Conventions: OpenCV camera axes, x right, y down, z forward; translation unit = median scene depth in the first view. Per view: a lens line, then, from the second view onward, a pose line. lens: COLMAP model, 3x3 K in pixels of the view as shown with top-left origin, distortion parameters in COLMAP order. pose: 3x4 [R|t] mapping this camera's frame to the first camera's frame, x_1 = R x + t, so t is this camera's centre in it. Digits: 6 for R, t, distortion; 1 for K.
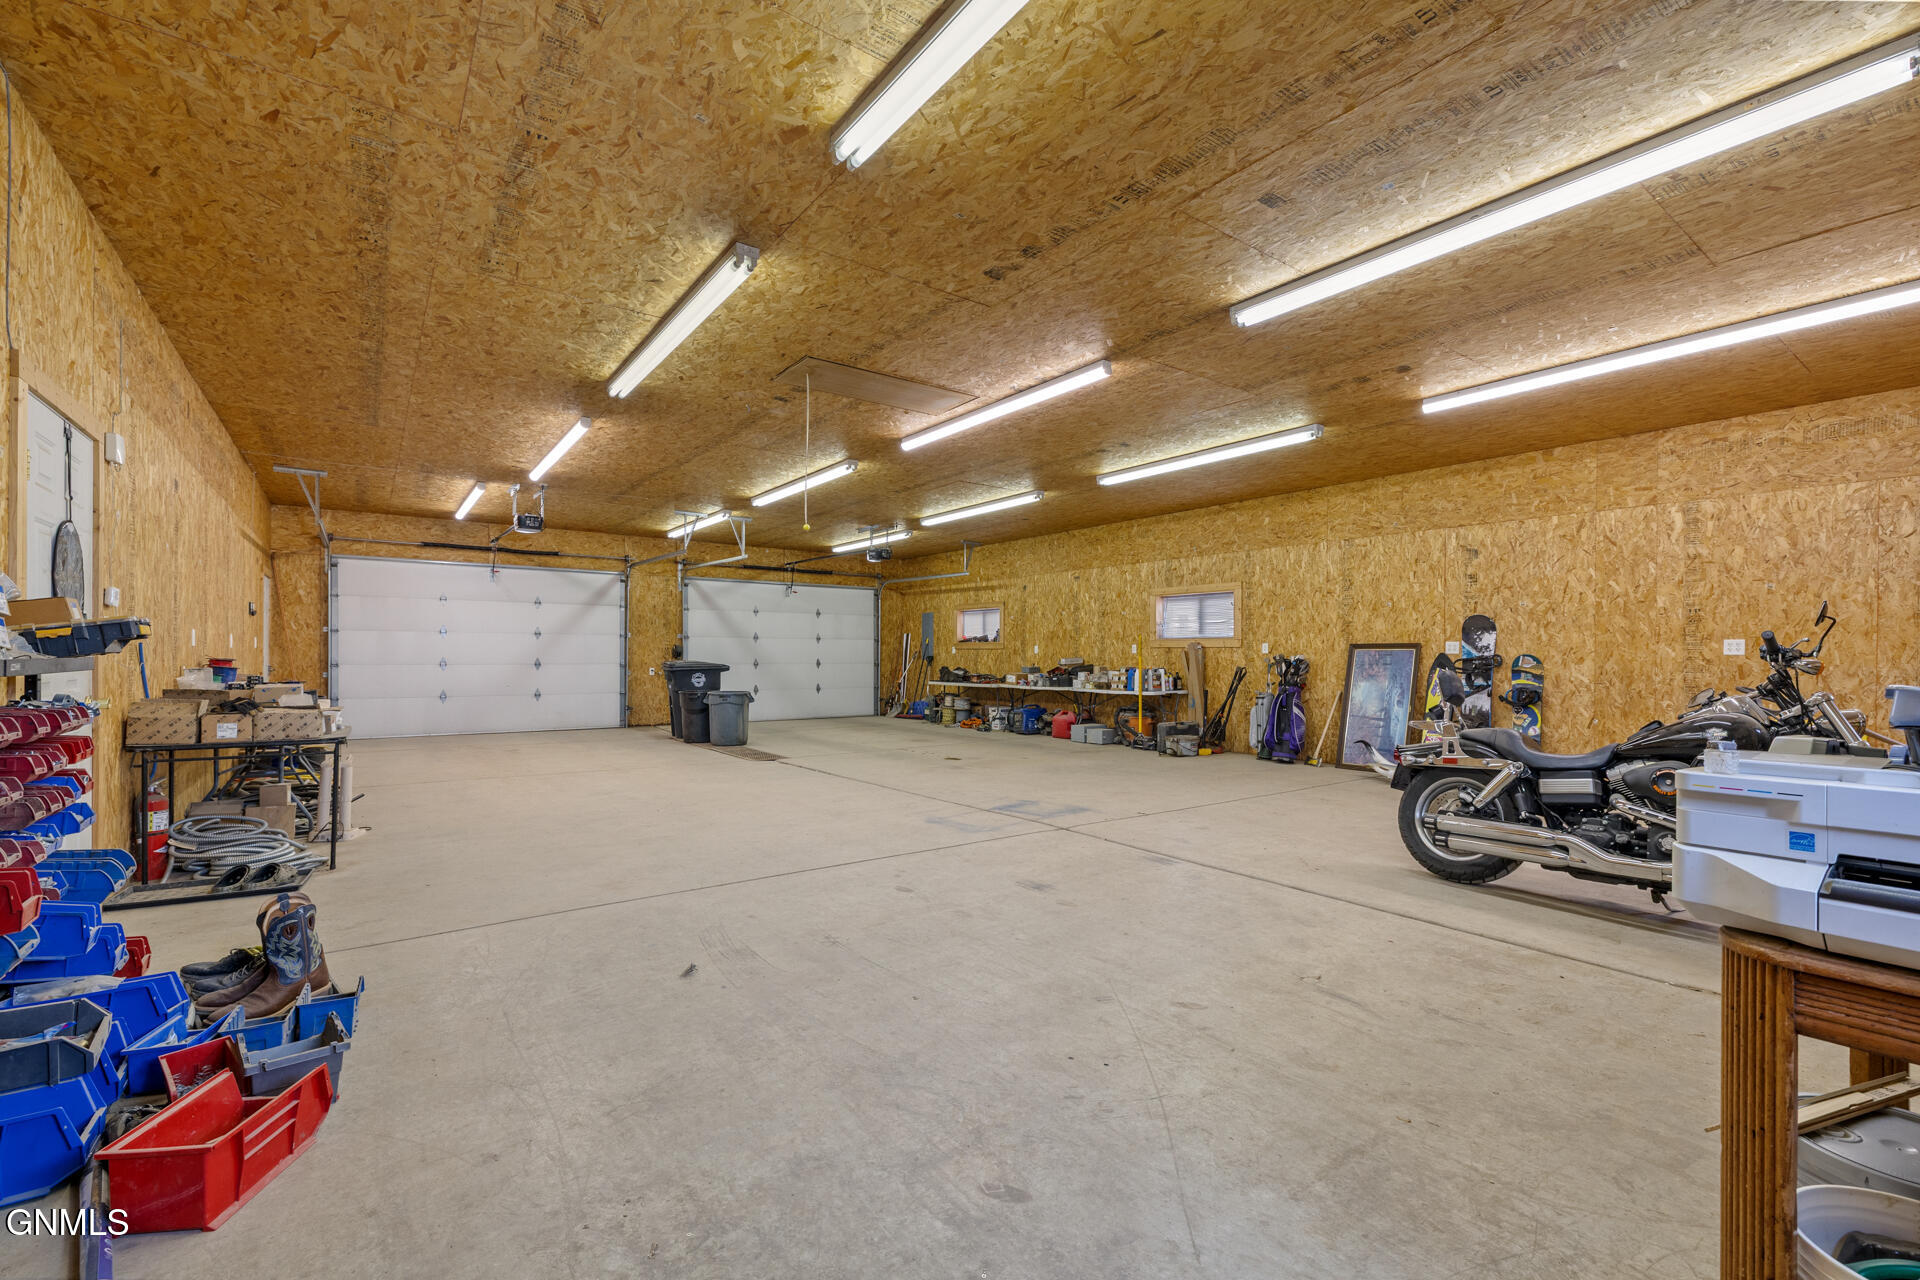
lens RADIAL K [[786.7, 0, 948.9], [0, 786.7, 658.2], [0, 0, 1]] dist [-0.000209, 0.000089]
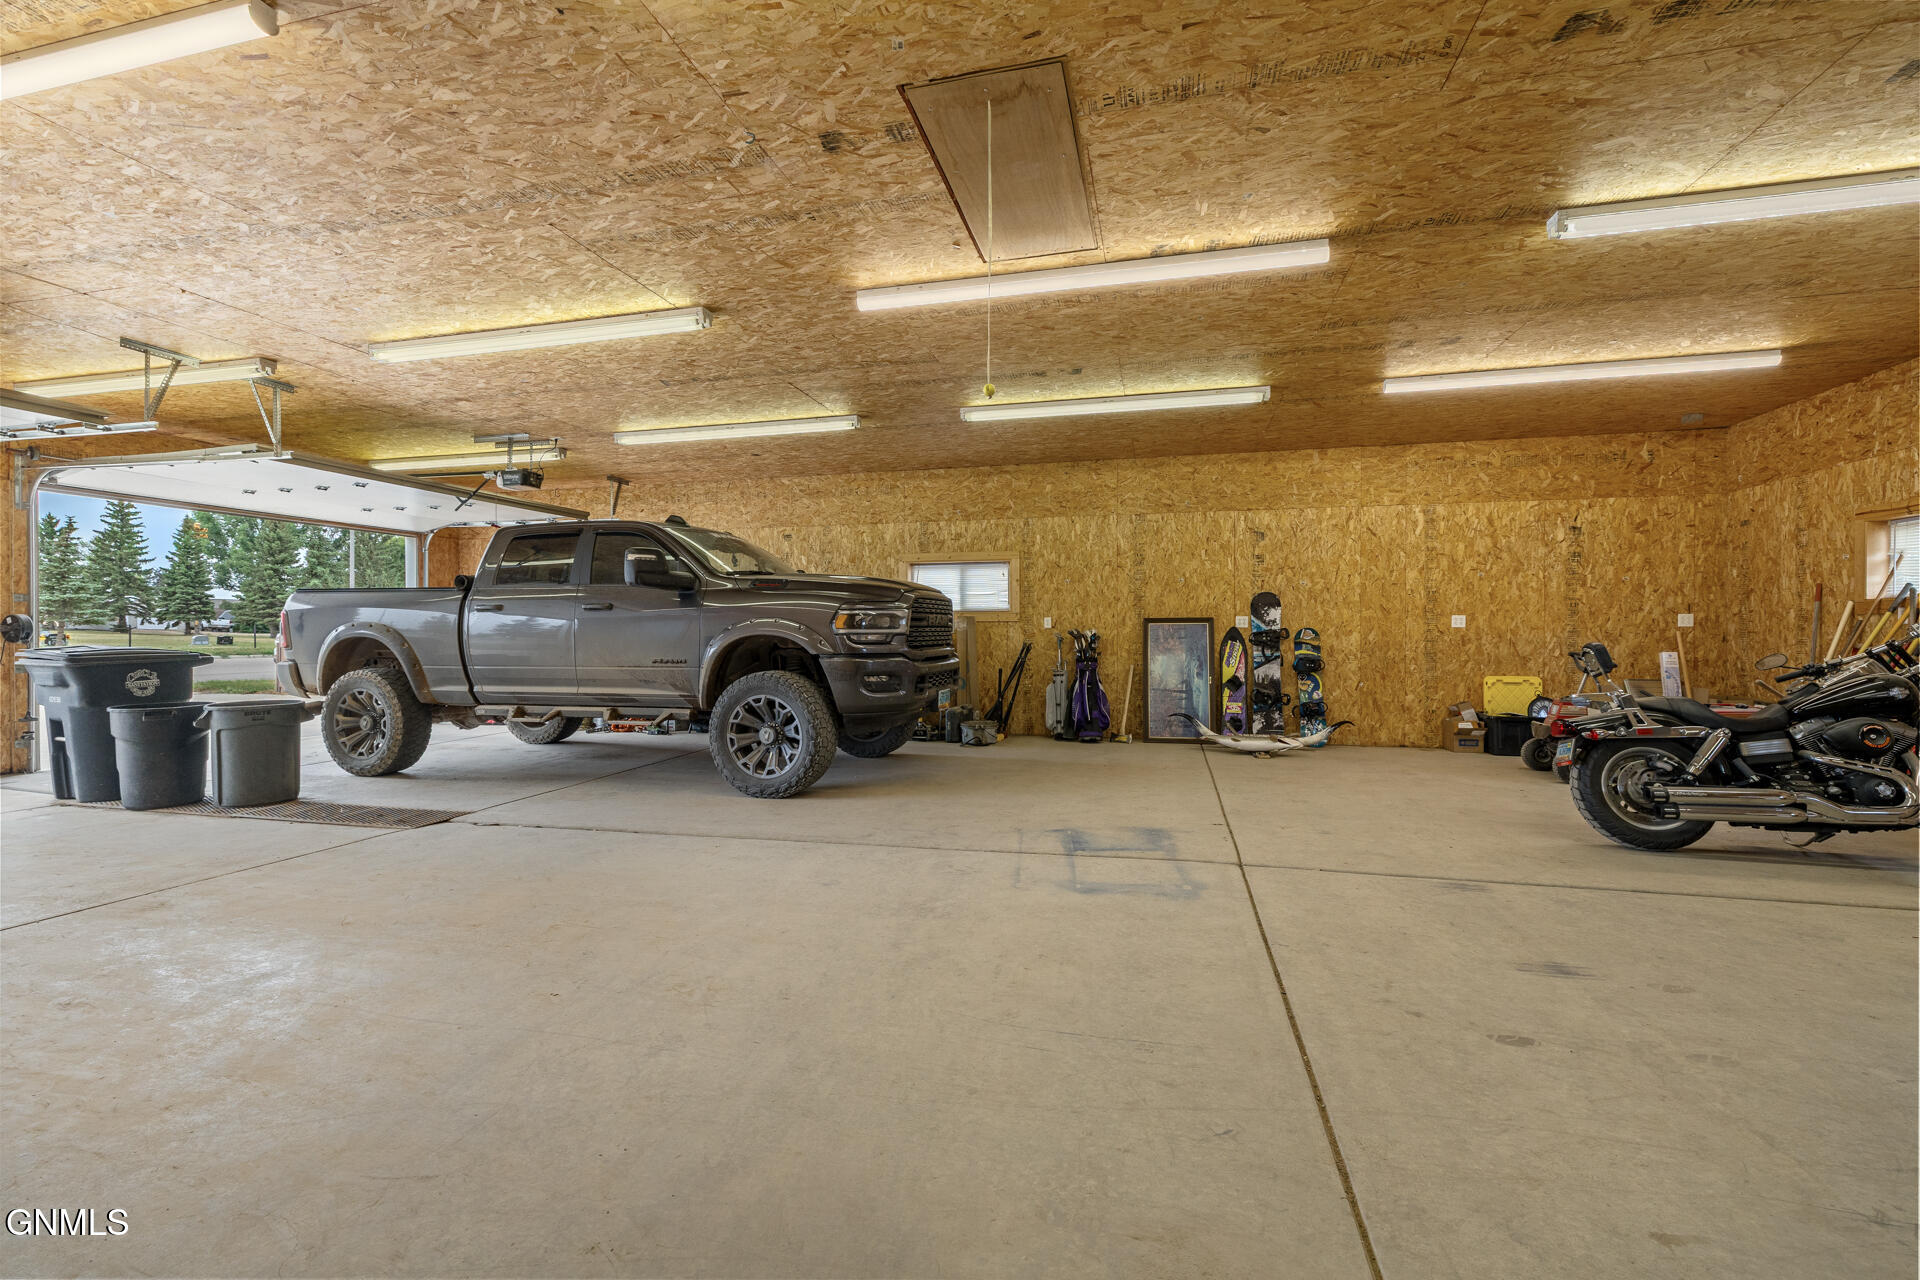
lens RADIAL K [[802.1, 0, 969.7], [0, 802.1, 640.8], [0, 0, 1]] dist [0.000507, 0.000144]
pose [[0.774749, -0.013357, 0.632127, -0.360133], [0.008349, 0.999906, 0.010896, -0.002562], [-0.632213, -0.003163, 0.774788, 0.396726]]
